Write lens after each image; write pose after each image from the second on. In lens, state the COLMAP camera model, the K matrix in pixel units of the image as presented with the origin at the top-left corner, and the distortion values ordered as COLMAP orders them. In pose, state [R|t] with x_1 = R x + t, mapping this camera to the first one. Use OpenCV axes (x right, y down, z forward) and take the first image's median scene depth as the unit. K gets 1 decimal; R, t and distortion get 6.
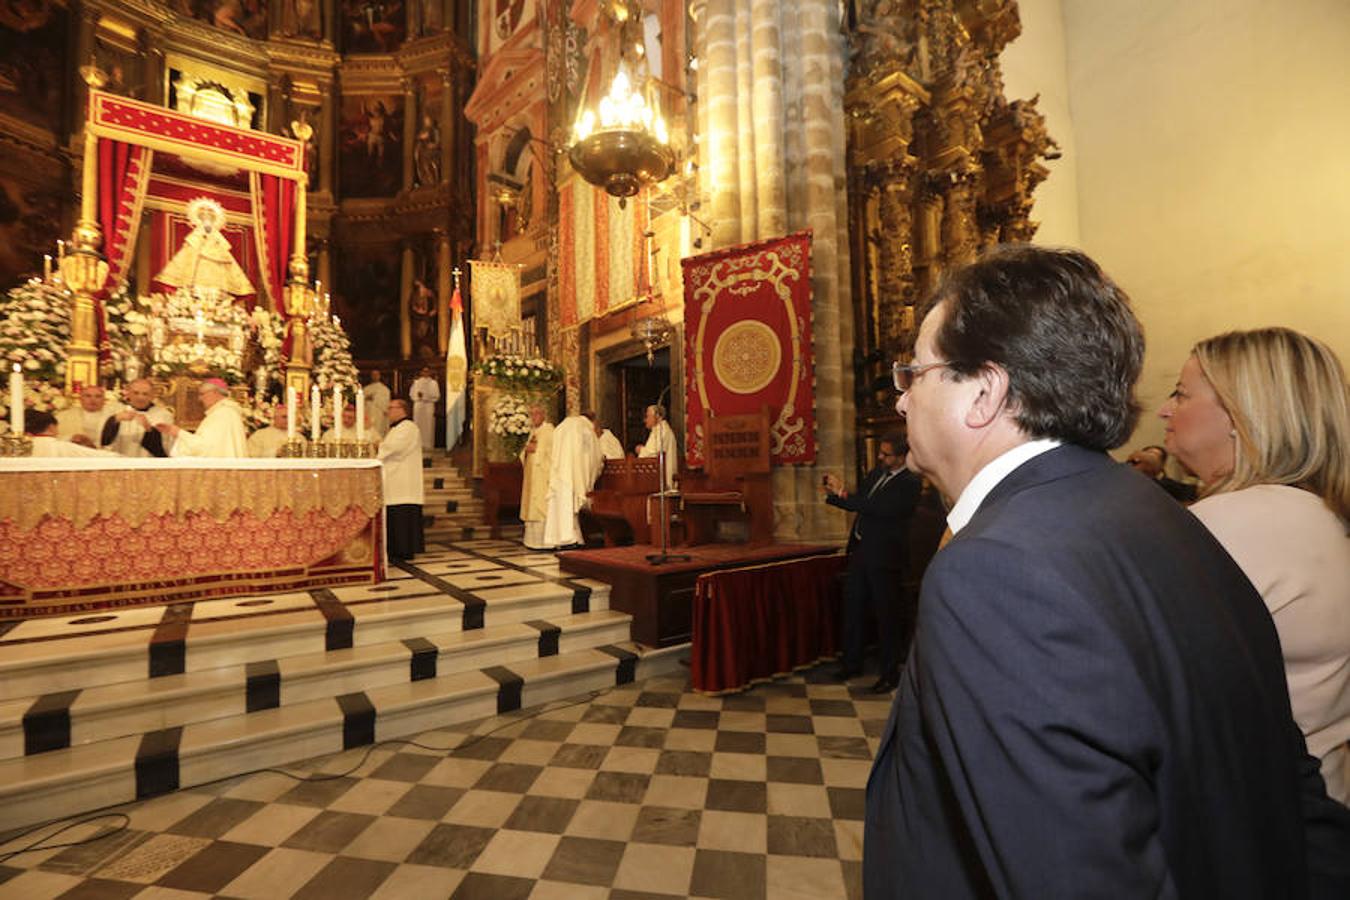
lens RADIAL K [[599.1, 0, 675.0], [0, 599.1, 450.0], [0, 0, 1]] dist [-0.033315, 0.007419]
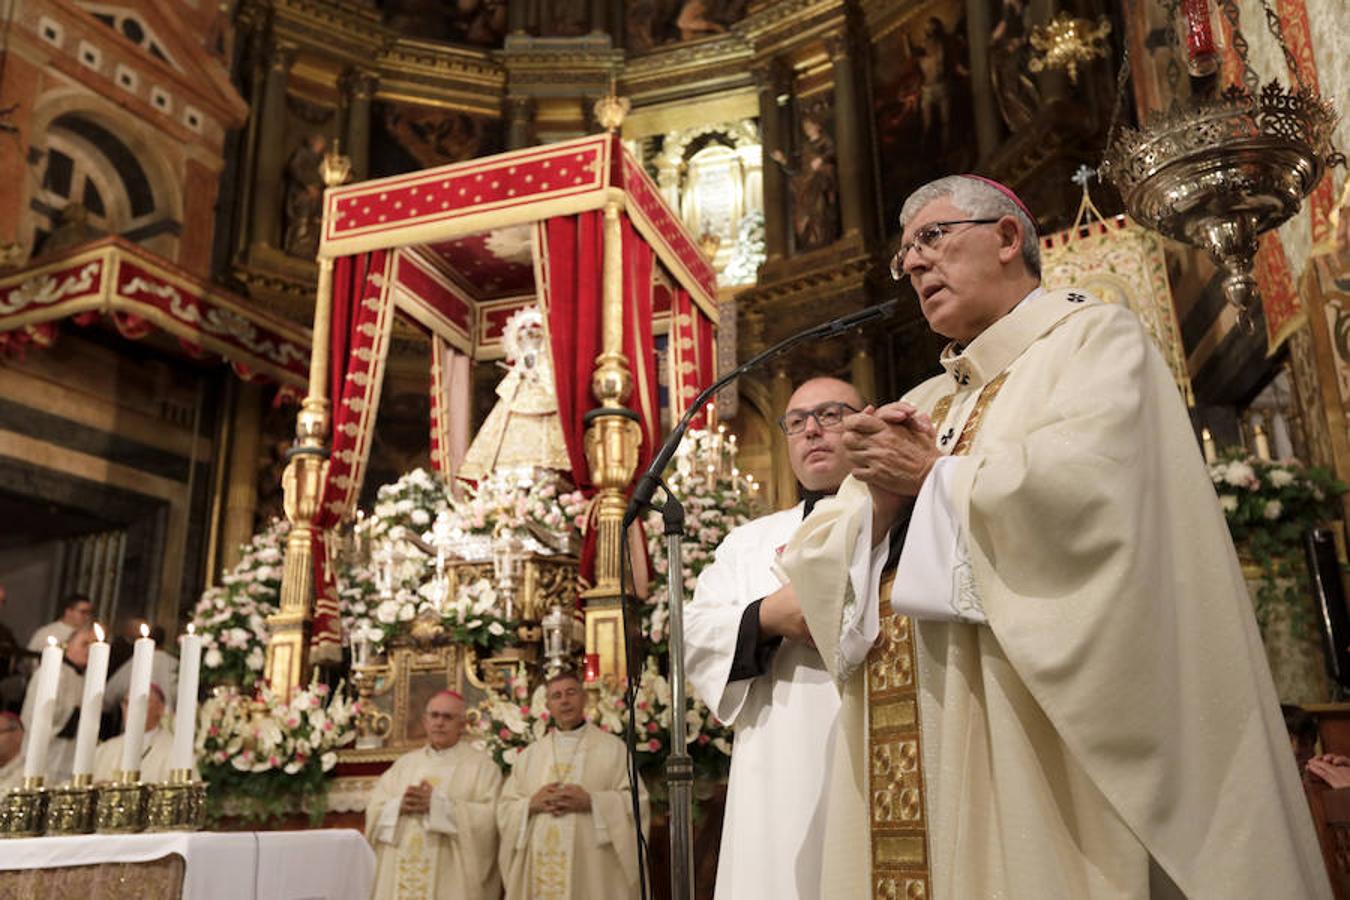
lens RADIAL K [[1264.5, 0, 675.0], [0, 1264.5, 450.0], [0, 0, 1]] dist [-0.009602, 0.135165]
pose [[0.579340, -0.241401, -0.778518, 0.153213], [0.043206, 0.962889, -0.266418, 0.006772], [0.813940, 0.120710, 0.568270, 0.524439]]
